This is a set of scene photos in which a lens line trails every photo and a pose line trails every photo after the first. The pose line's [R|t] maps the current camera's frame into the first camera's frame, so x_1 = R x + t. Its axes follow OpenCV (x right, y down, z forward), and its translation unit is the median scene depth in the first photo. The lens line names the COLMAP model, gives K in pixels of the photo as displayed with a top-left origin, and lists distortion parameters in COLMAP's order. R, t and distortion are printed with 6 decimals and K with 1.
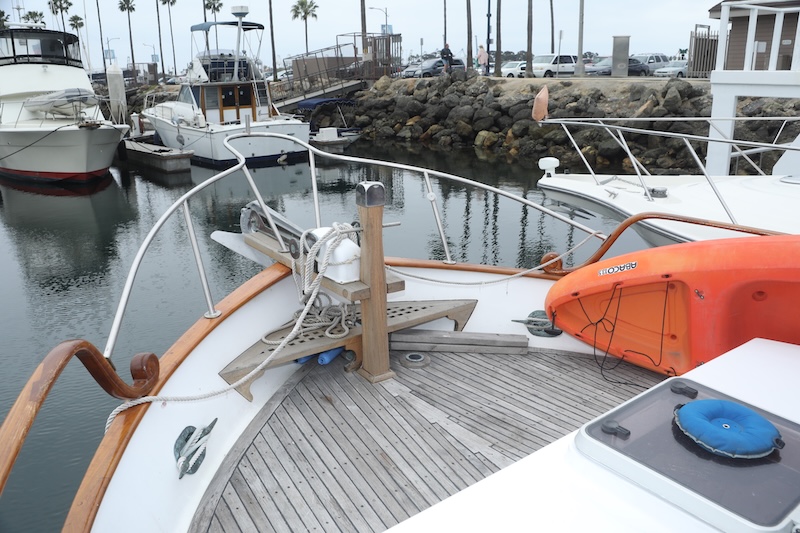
lens RADIAL K [[628.7, 0, 400.0], [0, 628.7, 266.5], [0, 0, 1]] dist [-0.161696, 0.079612]
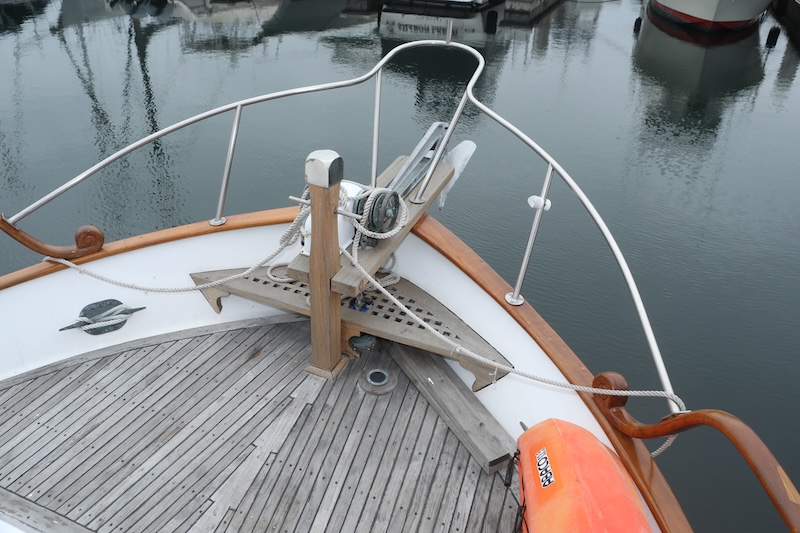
lens RADIAL K [[628.7, 0, 400.0], [0, 628.7, 266.5], [0, 0, 1]] dist [-0.161696, 0.079612]
pose [[0.511250, 0.479136, -0.713480, 0.640543], [-0.285515, 0.877713, 0.384838, -0.349671], [0.810620, 0.006961, 0.585531, 0.649811]]
